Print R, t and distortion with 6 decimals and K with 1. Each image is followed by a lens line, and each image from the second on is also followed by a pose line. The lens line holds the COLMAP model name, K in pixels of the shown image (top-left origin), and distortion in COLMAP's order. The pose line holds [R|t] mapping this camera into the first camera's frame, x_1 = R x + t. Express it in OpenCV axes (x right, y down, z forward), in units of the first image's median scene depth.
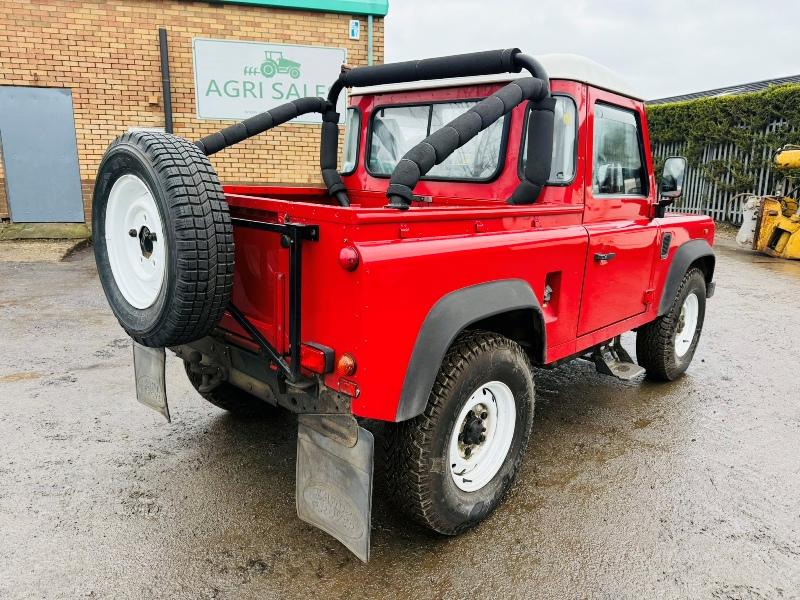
lens RADIAL K [[565.5, 0, 403.1], [0, 565.5, 306.6], [0, 0, 1]] dist [0.024838, -0.032845]
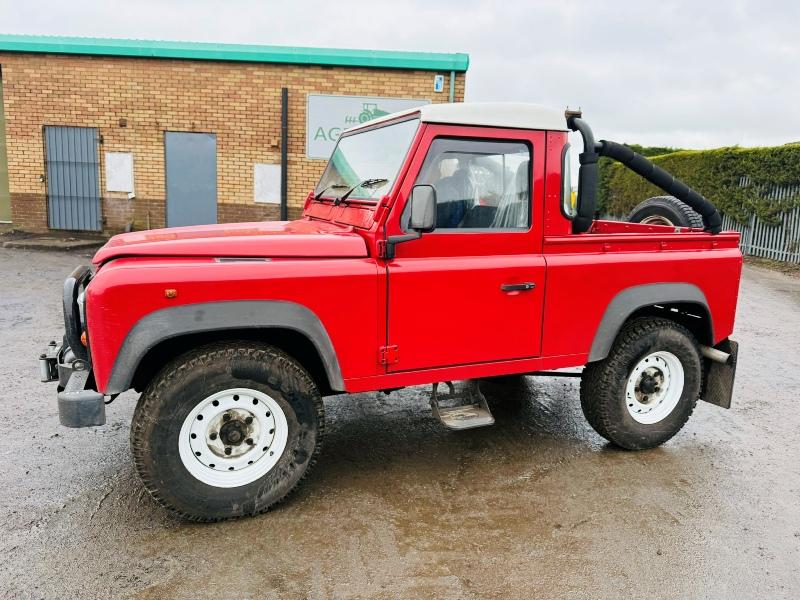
lens RADIAL K [[565.5, 0, 402.5], [0, 565.5, 303.1], [0, 0, 1]] dist [0.024838, -0.032845]
pose [[0.960253, 0.077906, -0.268037, 0.215041], [-0.095072, 0.994129, -0.051654, 0.031569], [0.262440, 0.075083, 0.962023, -0.121118]]
